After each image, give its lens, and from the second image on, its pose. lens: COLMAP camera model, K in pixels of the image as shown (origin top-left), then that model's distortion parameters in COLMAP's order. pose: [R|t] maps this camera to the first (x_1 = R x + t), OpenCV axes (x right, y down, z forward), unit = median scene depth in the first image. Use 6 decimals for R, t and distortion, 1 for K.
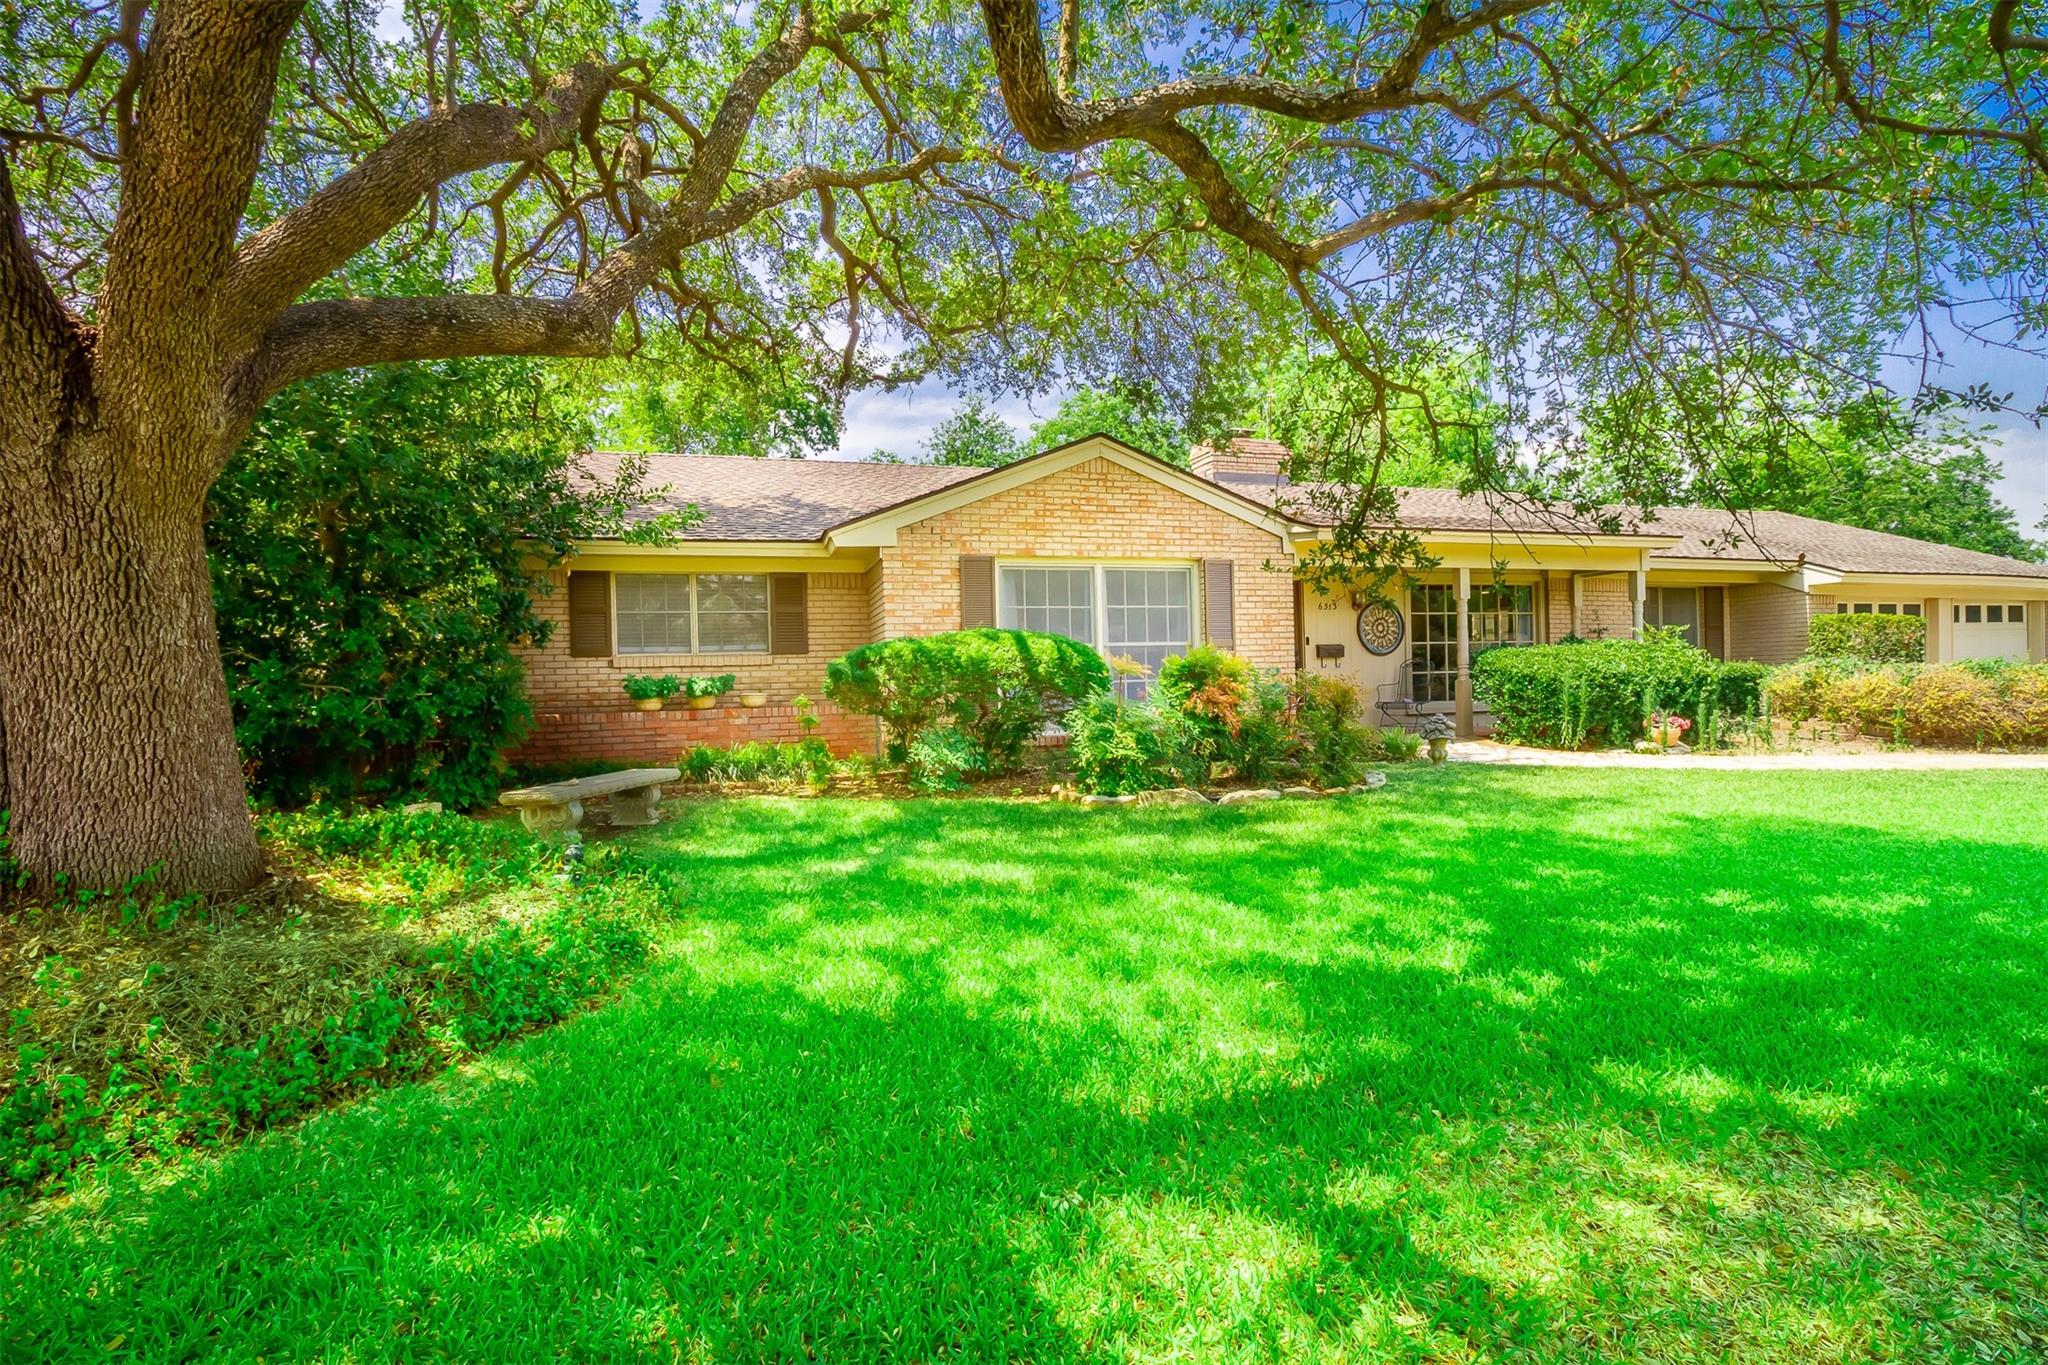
lens RADIAL K [[945.1, 0, 1029.6], [0, 945.1, 698.2], [0, 0, 1]] dist [0.008930, -0.000544]
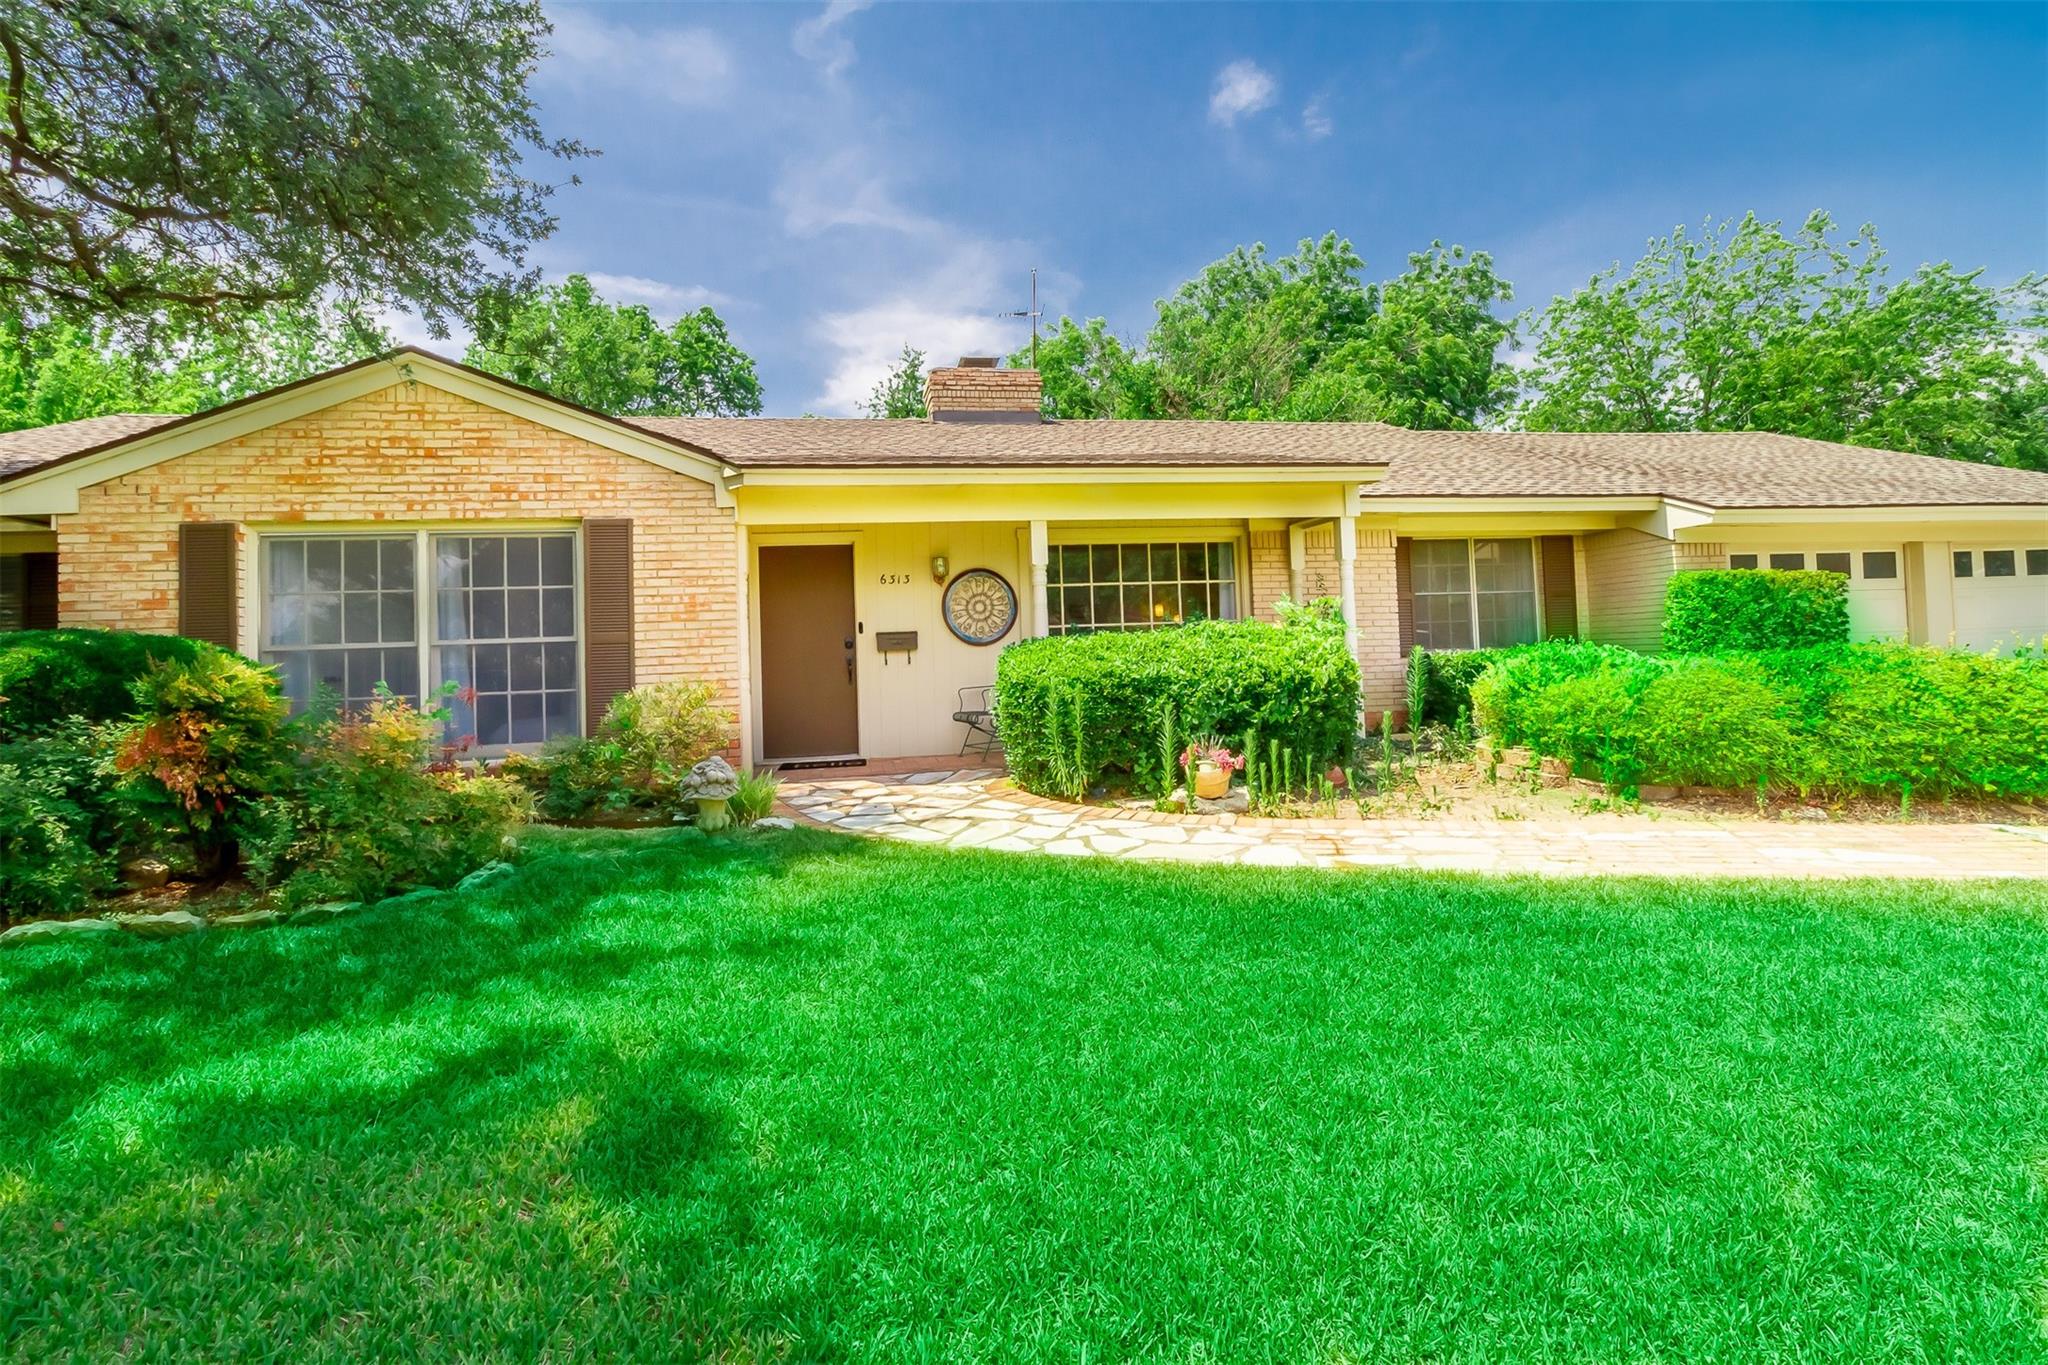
lens RADIAL K [[945.1, 0, 1024.7], [0, 945.1, 662.3], [0, 0, 1]] dist [0.008930, -0.000544]
pose [[0.989563, -0.010984, -0.143680, 0.546219], [0.009933, 0.999918, -0.008027, -0.028501], [0.143757, 0.006516, 0.989592, 0.318860]]
